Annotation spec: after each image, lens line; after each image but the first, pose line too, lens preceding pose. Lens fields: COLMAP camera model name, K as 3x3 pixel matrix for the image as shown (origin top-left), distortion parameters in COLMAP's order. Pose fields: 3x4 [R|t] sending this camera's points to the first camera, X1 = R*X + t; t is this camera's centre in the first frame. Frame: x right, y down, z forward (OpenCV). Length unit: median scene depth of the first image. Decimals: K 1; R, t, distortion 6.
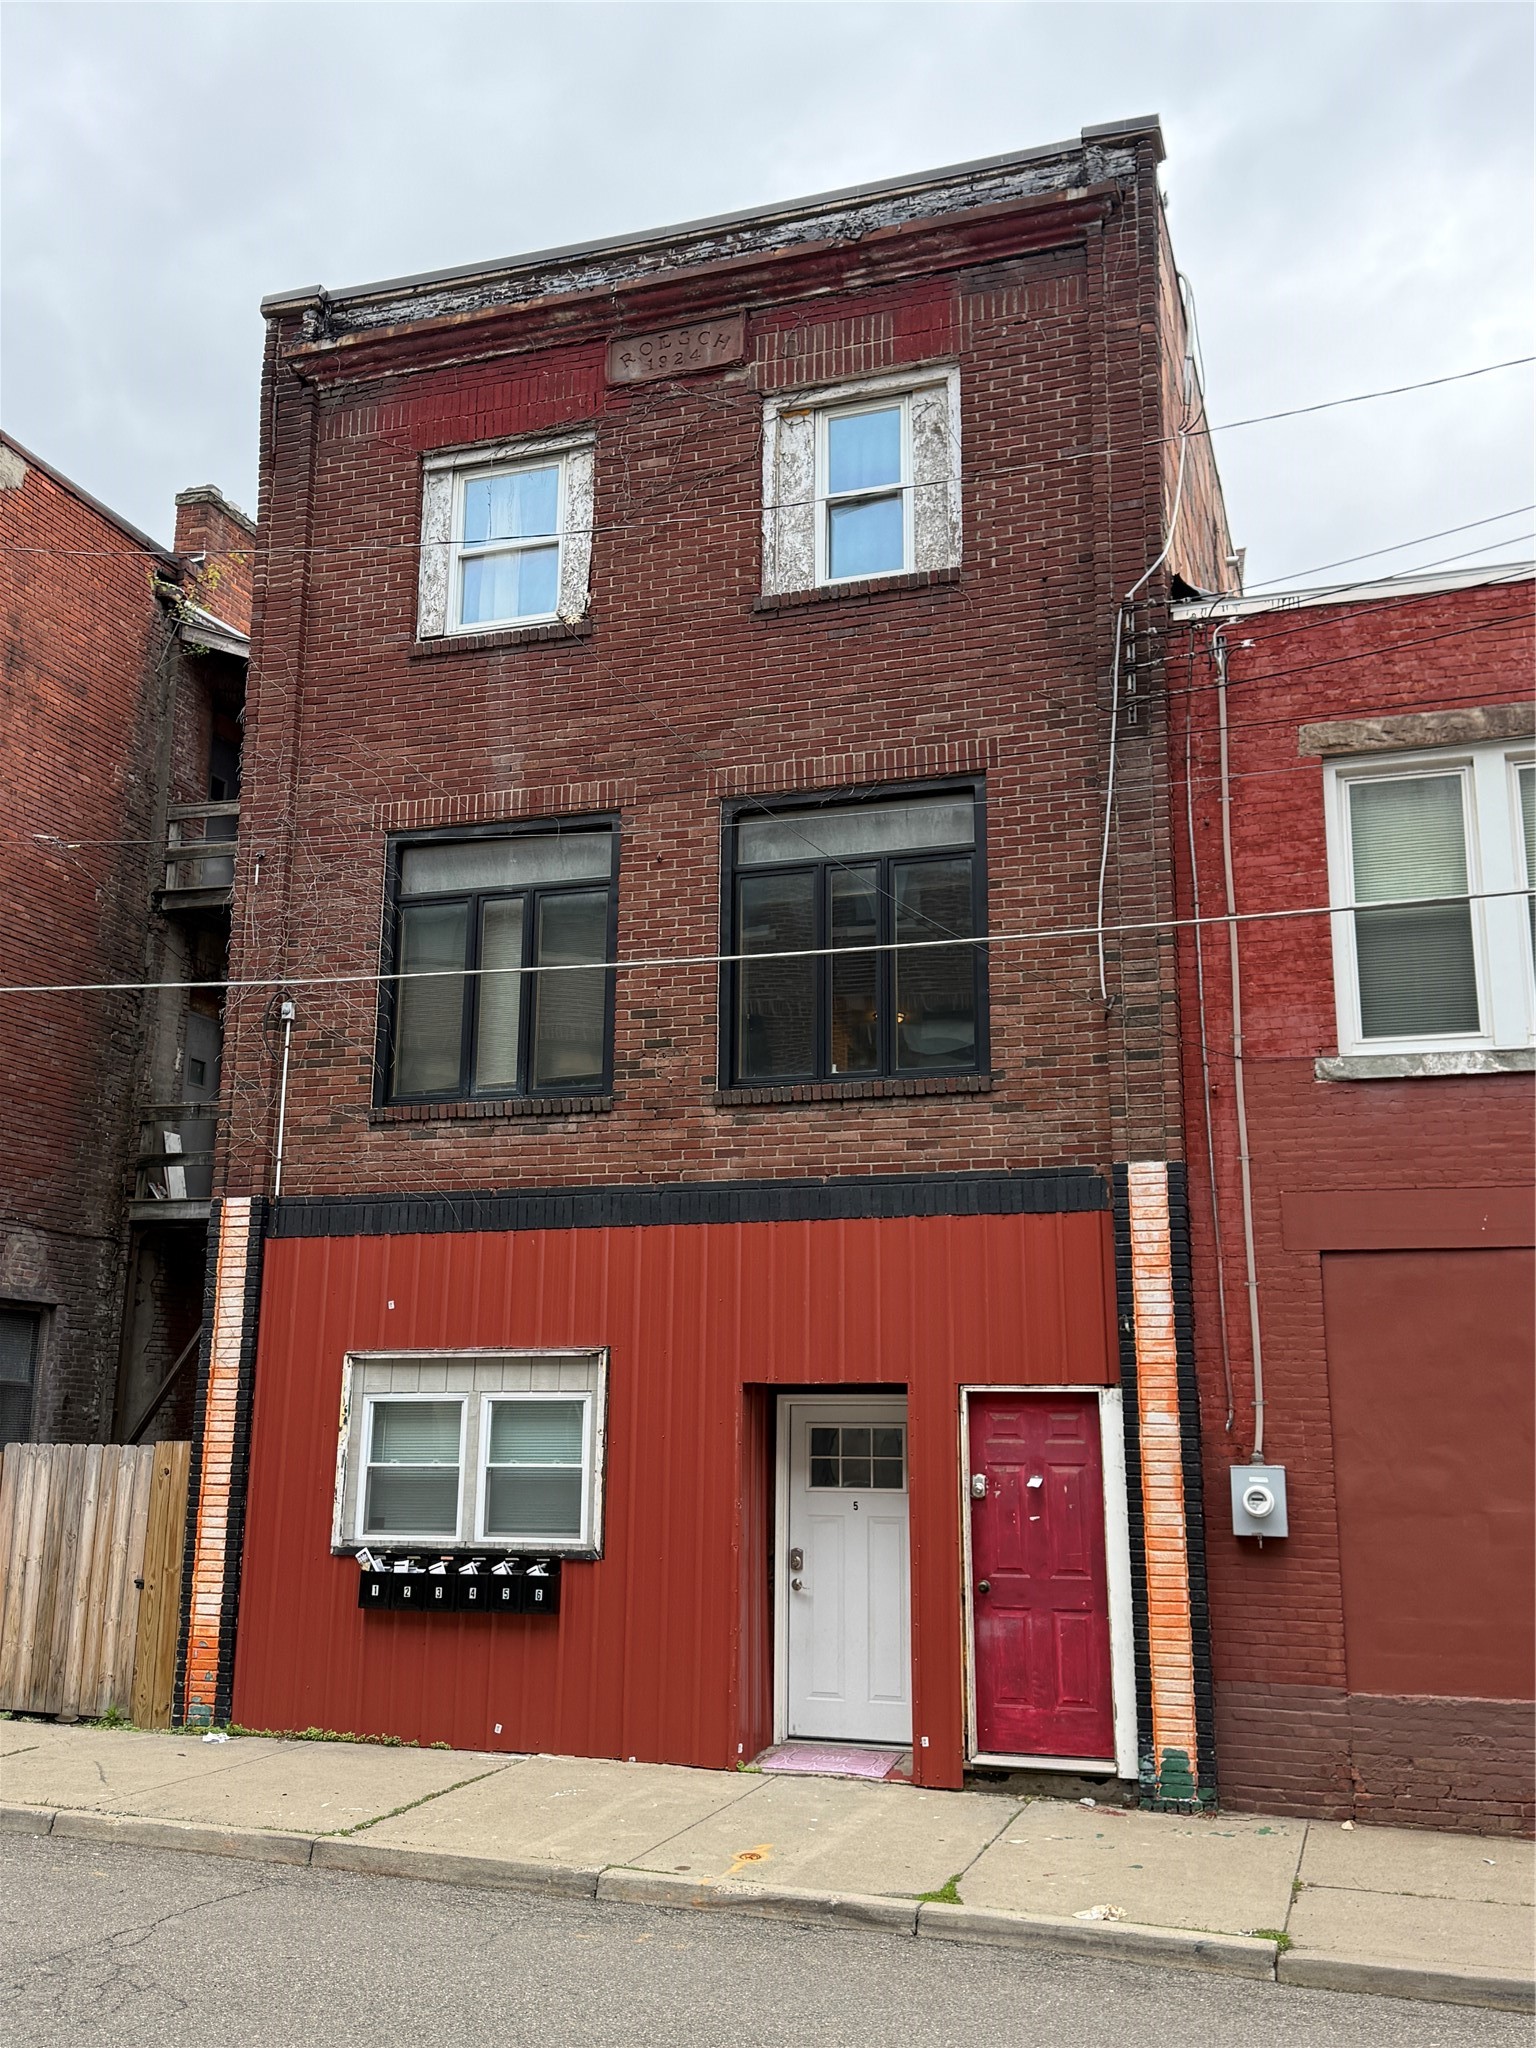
lens RADIAL K [[1909.3, 0, 747.8], [0, 1909.3, 1015.2], [0, 0, 1]] dist [0.185220, -0.433929]
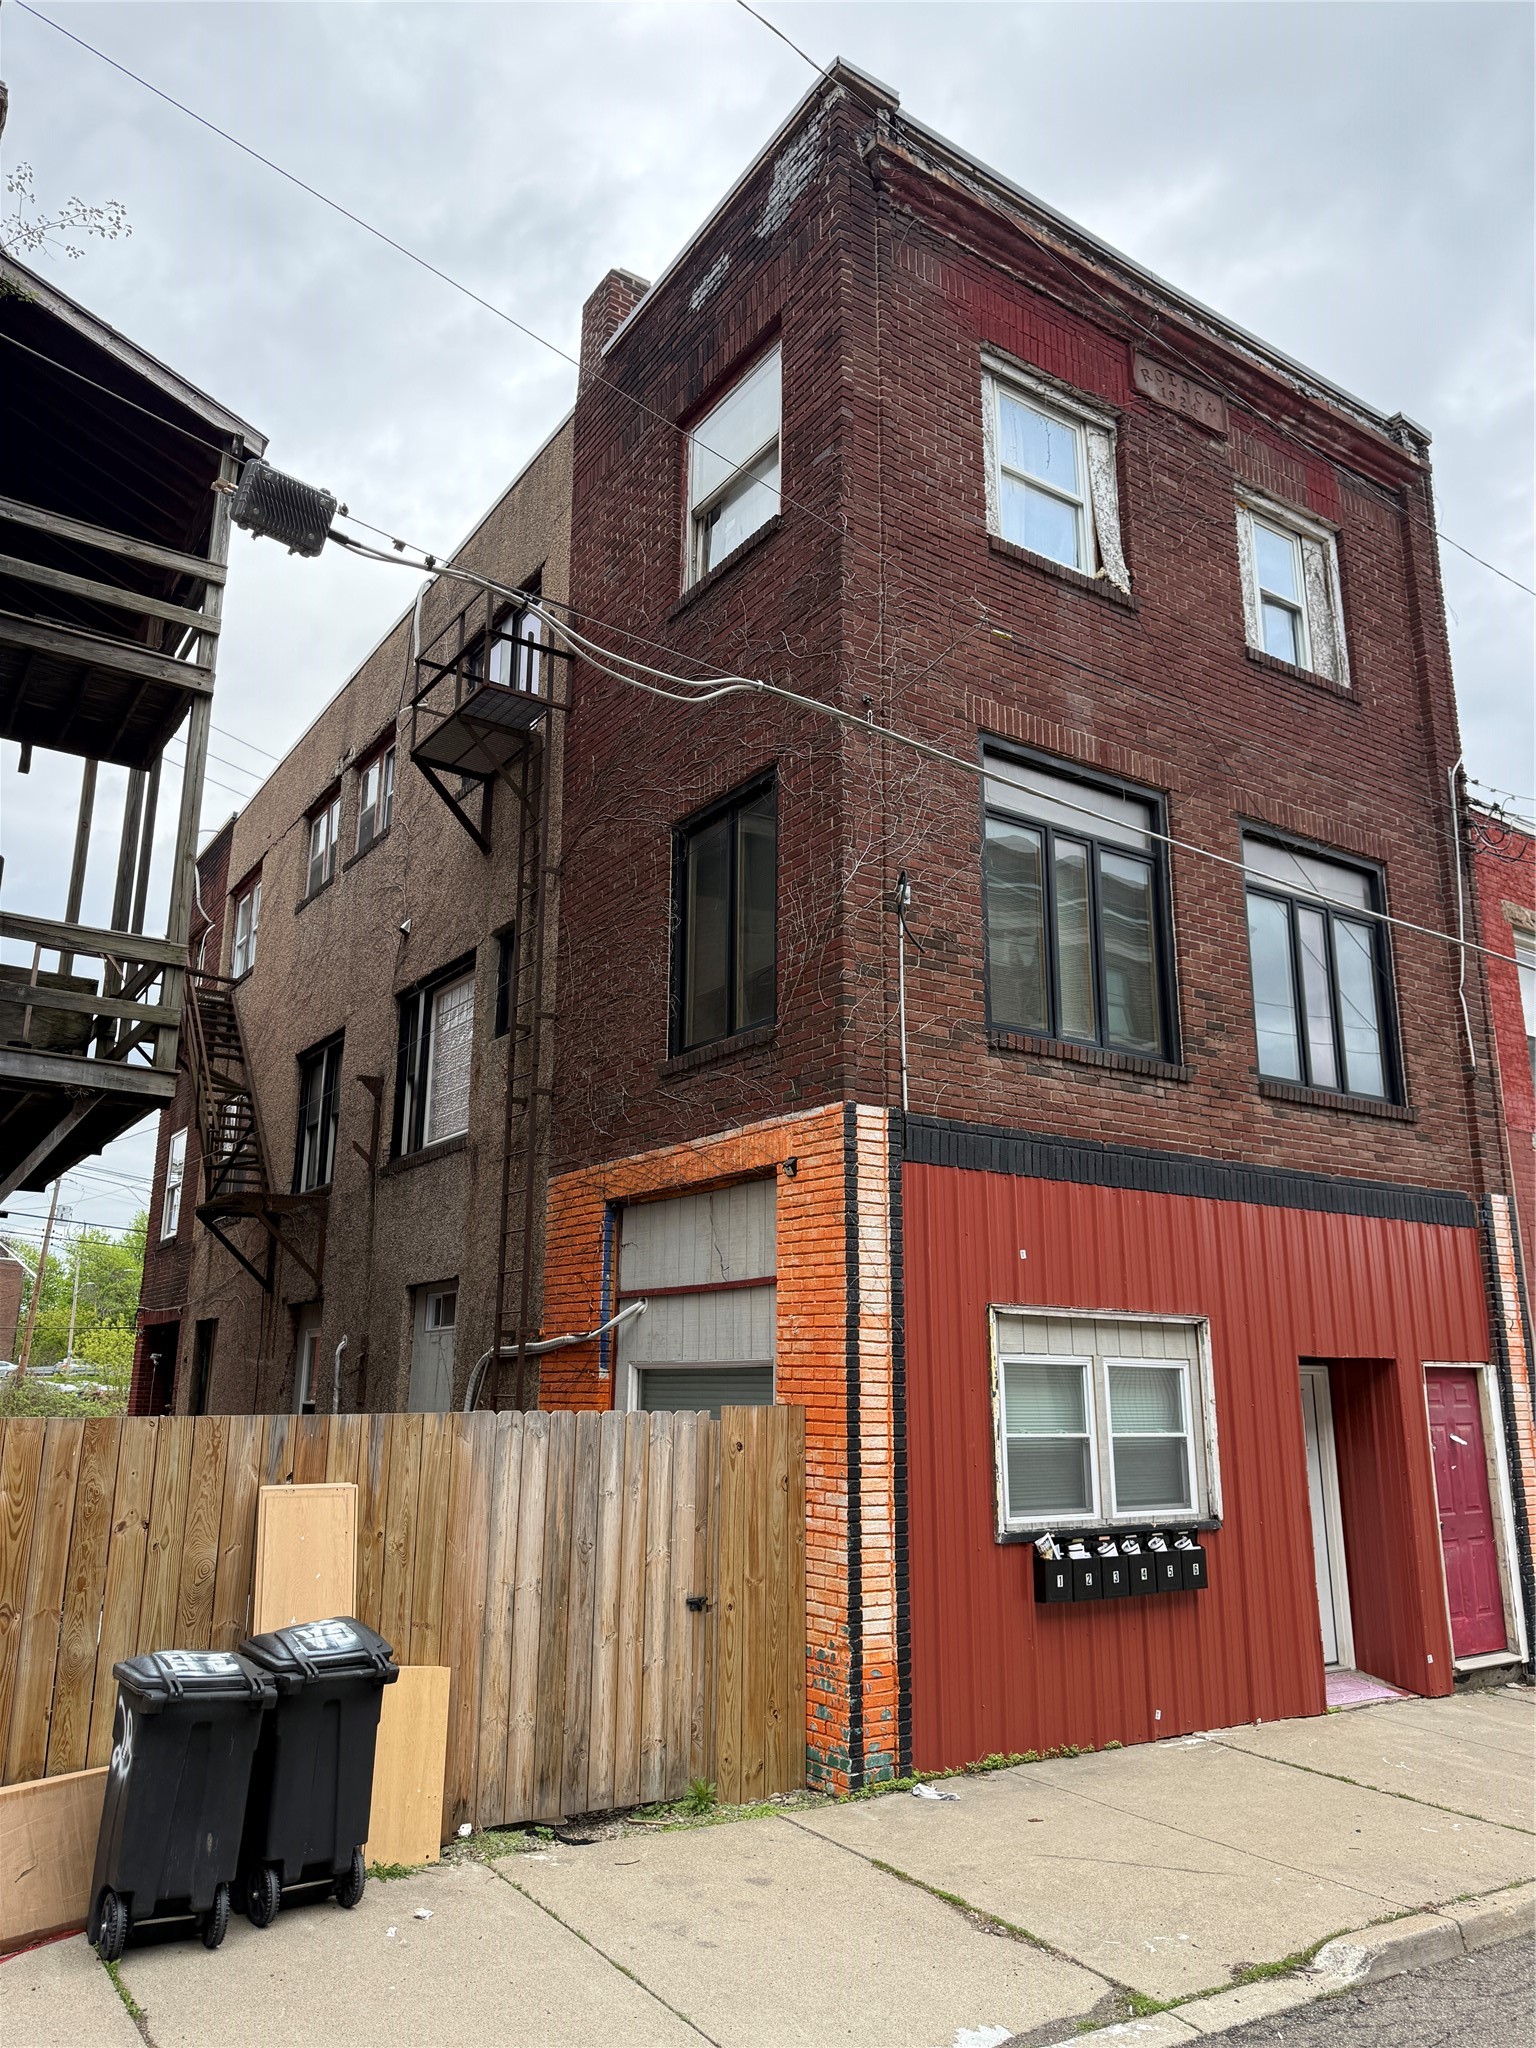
lens RADIAL K [[1421.6, 0, 762.9], [0, 1421.6, 1039.0], [0, 0, 1]] dist [0.173115, -0.380435]
pose [[0.610199, 0.181886, 0.771087, -0.803295], [-0.177664, 0.979916, -0.090550, 0.136728], [-0.772070, -0.081741, 0.630259, 0.696265]]
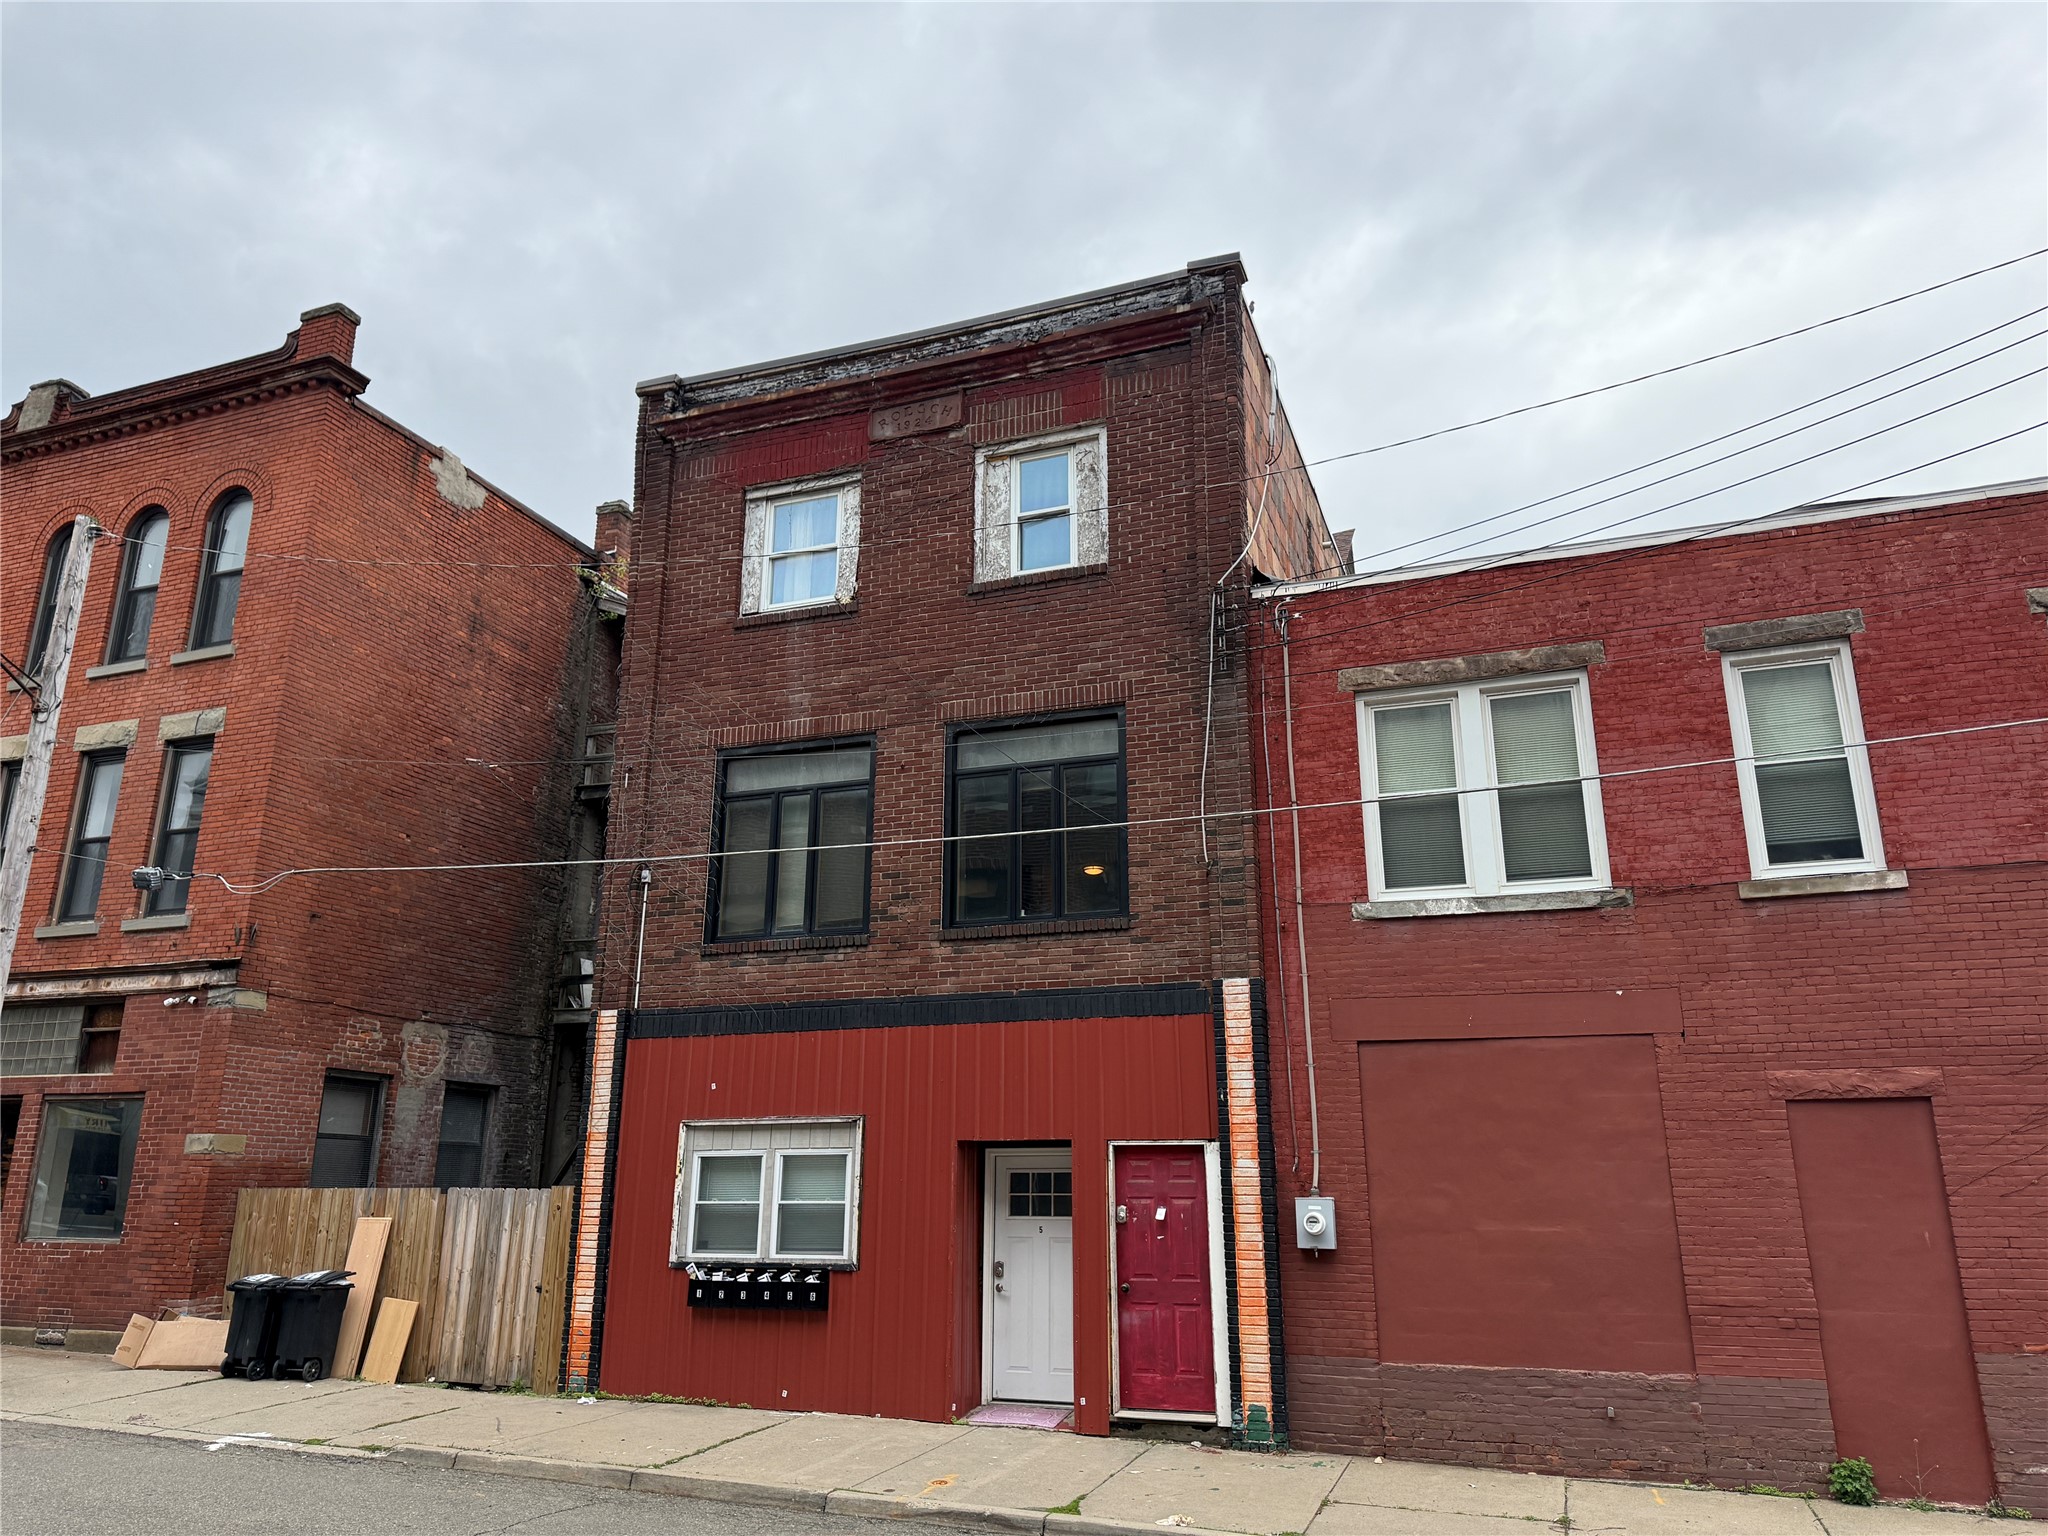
lens RADIAL K [[1421.6, 0, 1023.4], [0, 1421.6, 762.4], [0, 0, 1]] dist [0.173115, -0.380435]
pose [[0.999566, -0.015331, -0.025156, 0.072333], [0.013678, 0.997816, -0.064620, -0.014827], [0.026092, 0.064248, 0.997593, -0.059316]]
